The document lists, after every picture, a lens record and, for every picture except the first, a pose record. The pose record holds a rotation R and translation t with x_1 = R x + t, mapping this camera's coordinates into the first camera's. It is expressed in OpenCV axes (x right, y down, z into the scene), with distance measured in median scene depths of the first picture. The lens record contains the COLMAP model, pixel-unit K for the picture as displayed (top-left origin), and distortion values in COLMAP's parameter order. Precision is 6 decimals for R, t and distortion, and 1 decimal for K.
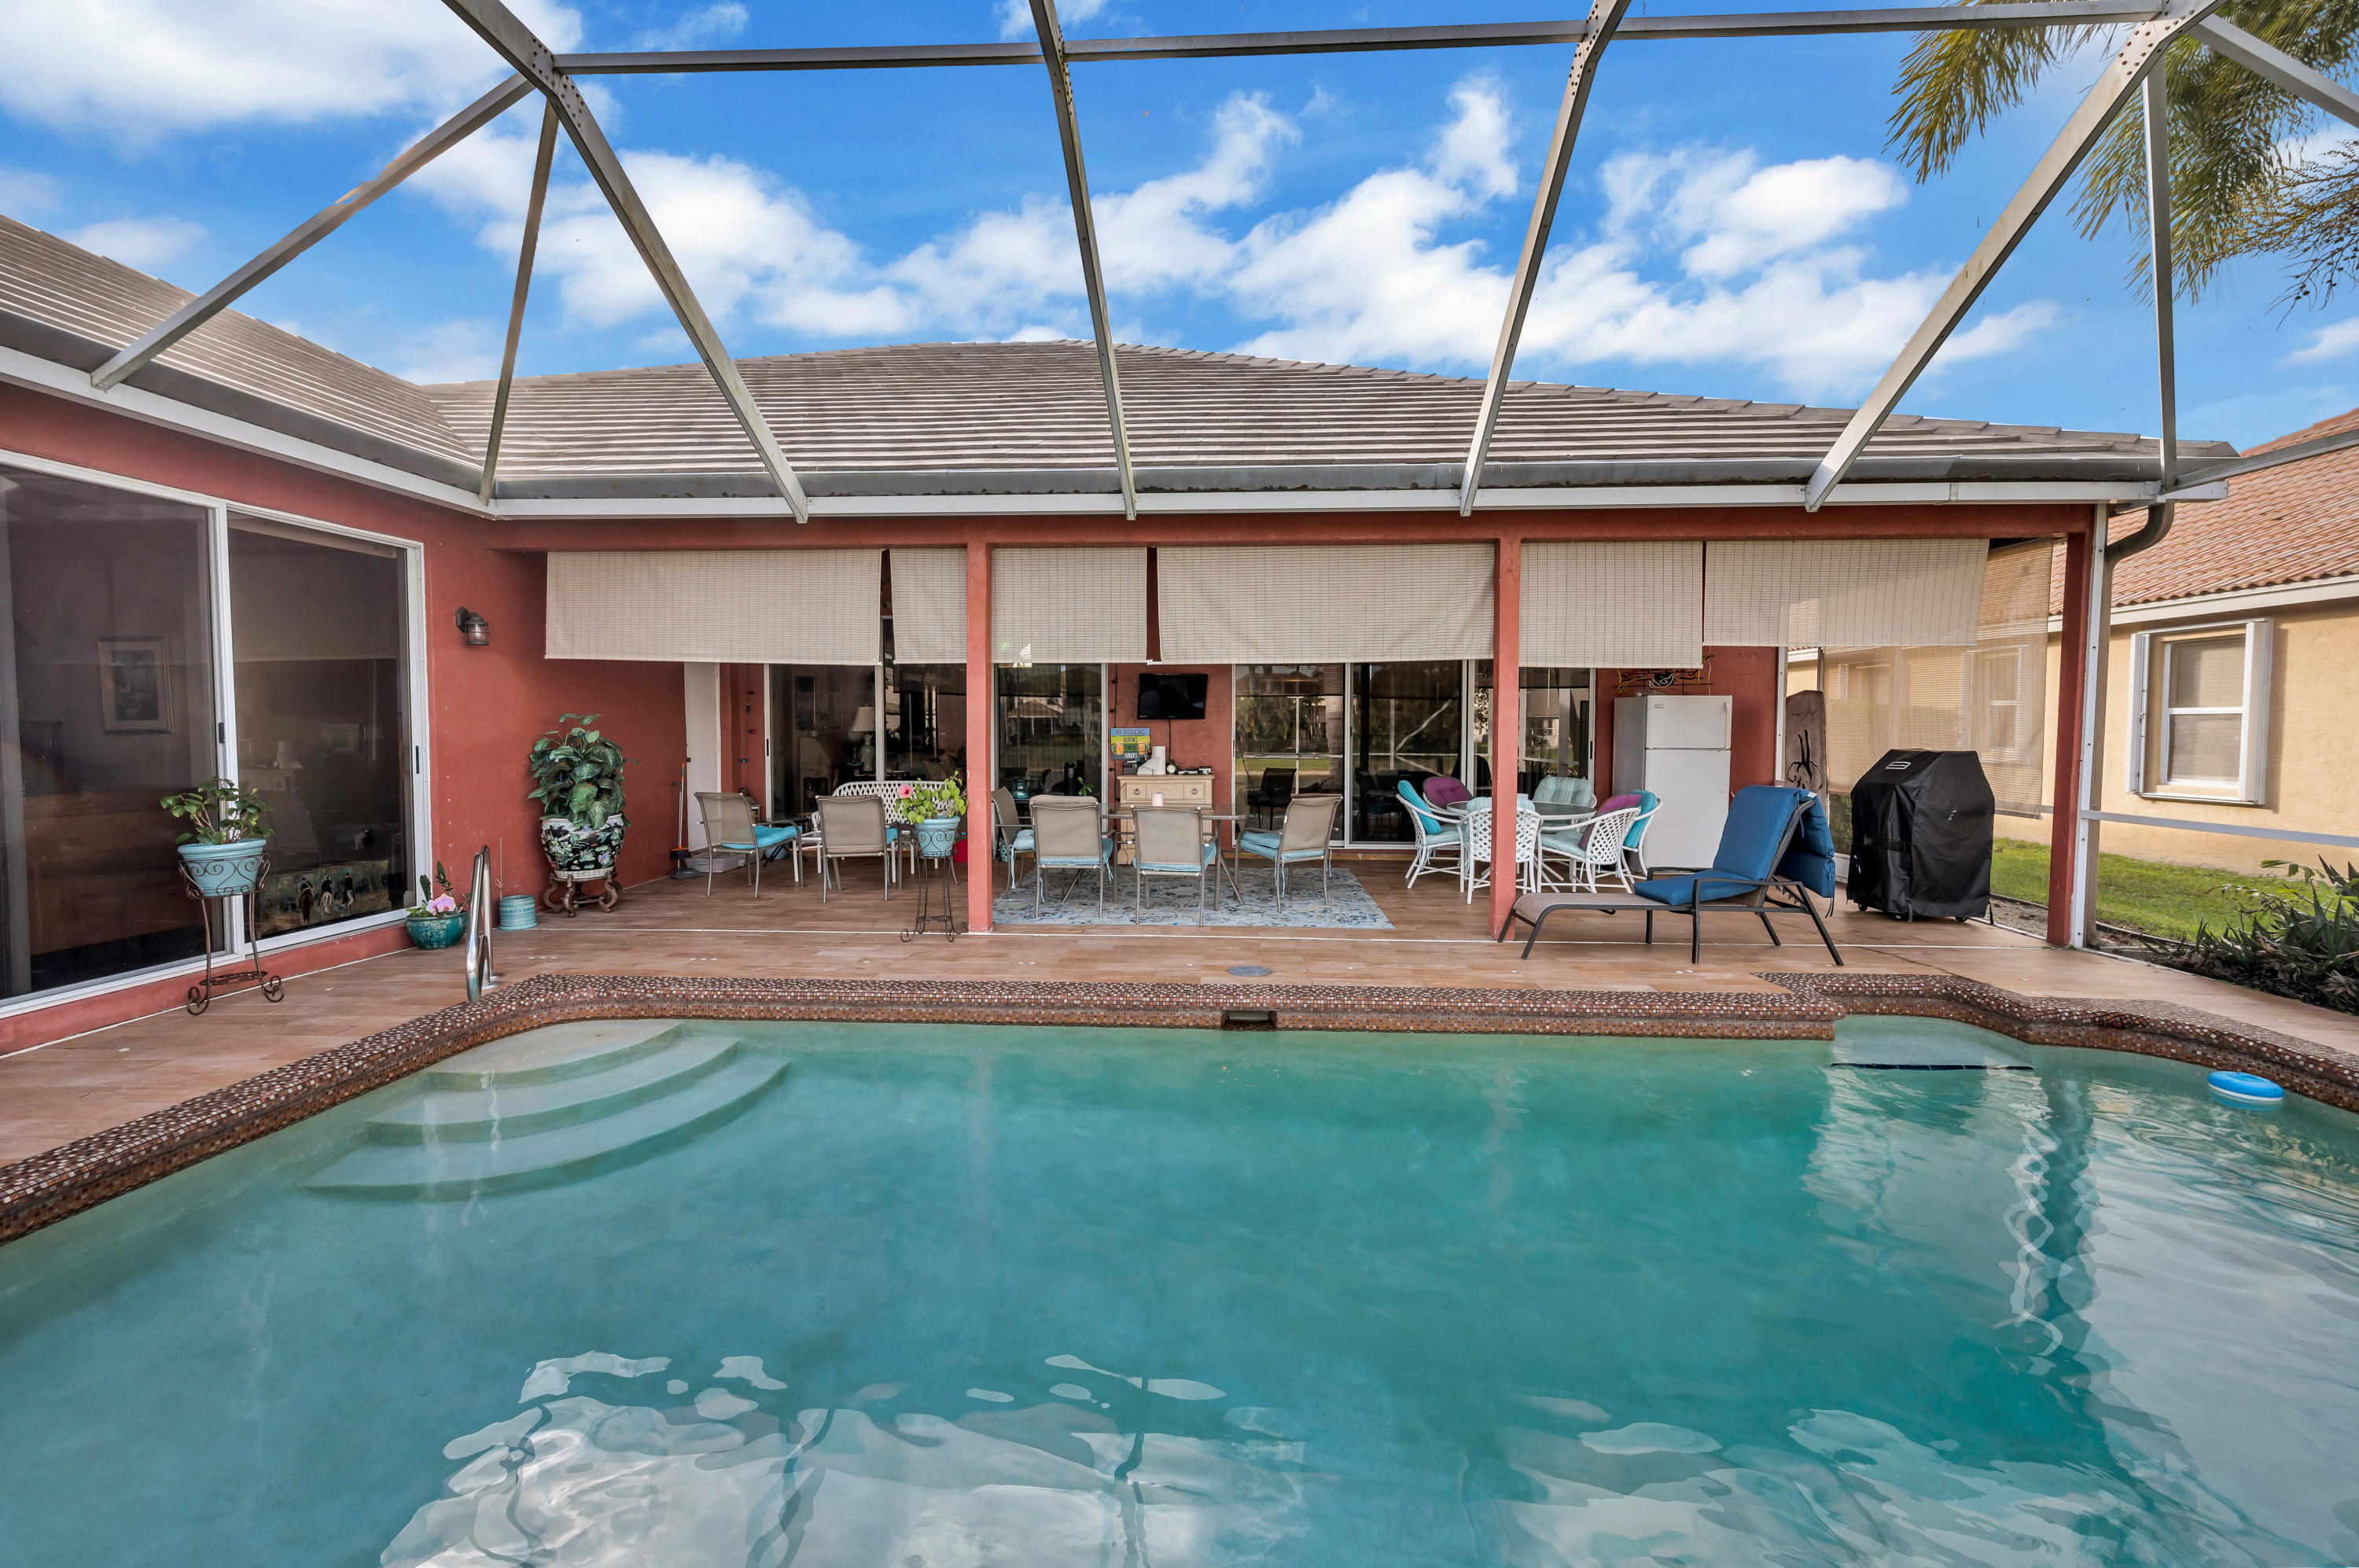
lens RADIAL K [[933.3, 0, 1181.1], [0, 933.3, 744.6], [0, 0, 1]] dist [0.000653, -0.000213]
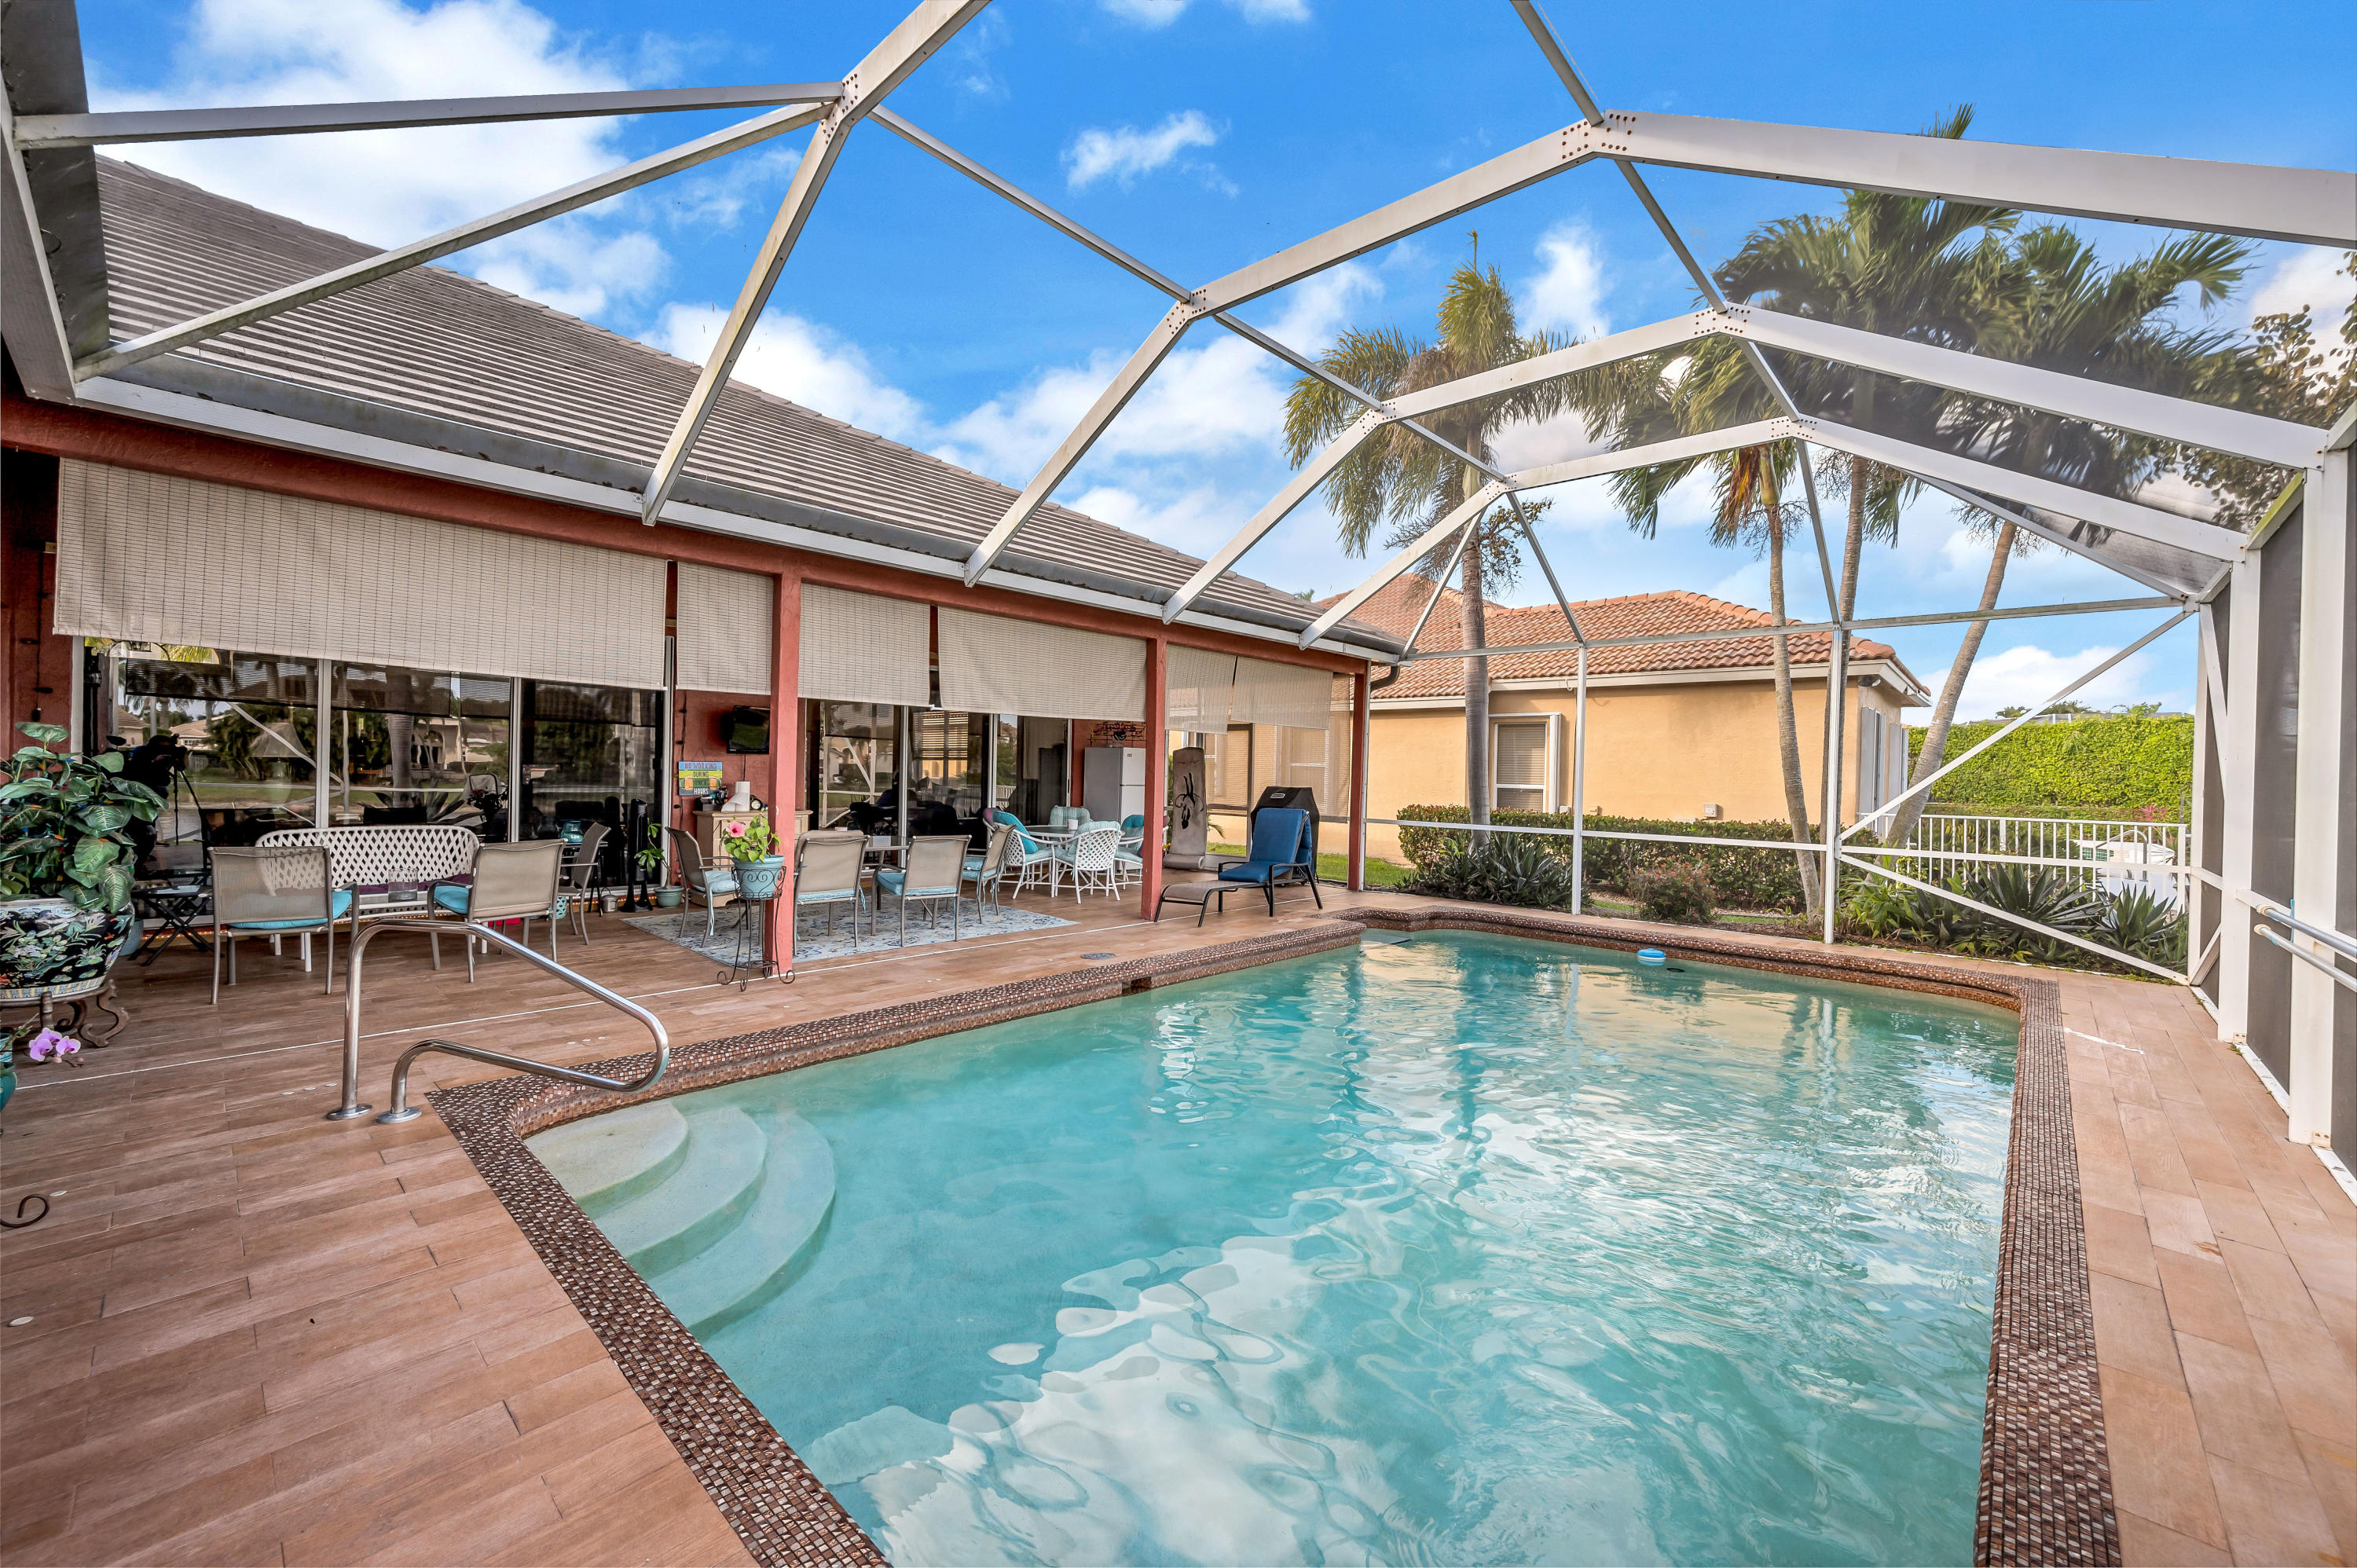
lens RADIAL K [[949.8, 0, 1178.5], [0, 949.8, 784.0], [0, 0, 1]] dist [0.000513, -0.000183]
pose [[0.634158, 0.003307, 0.773196, -0.696647], [-0.009492, 0.999949, 0.003508, -0.004014], [-0.773145, -0.009564, 0.634157, 0.048817]]
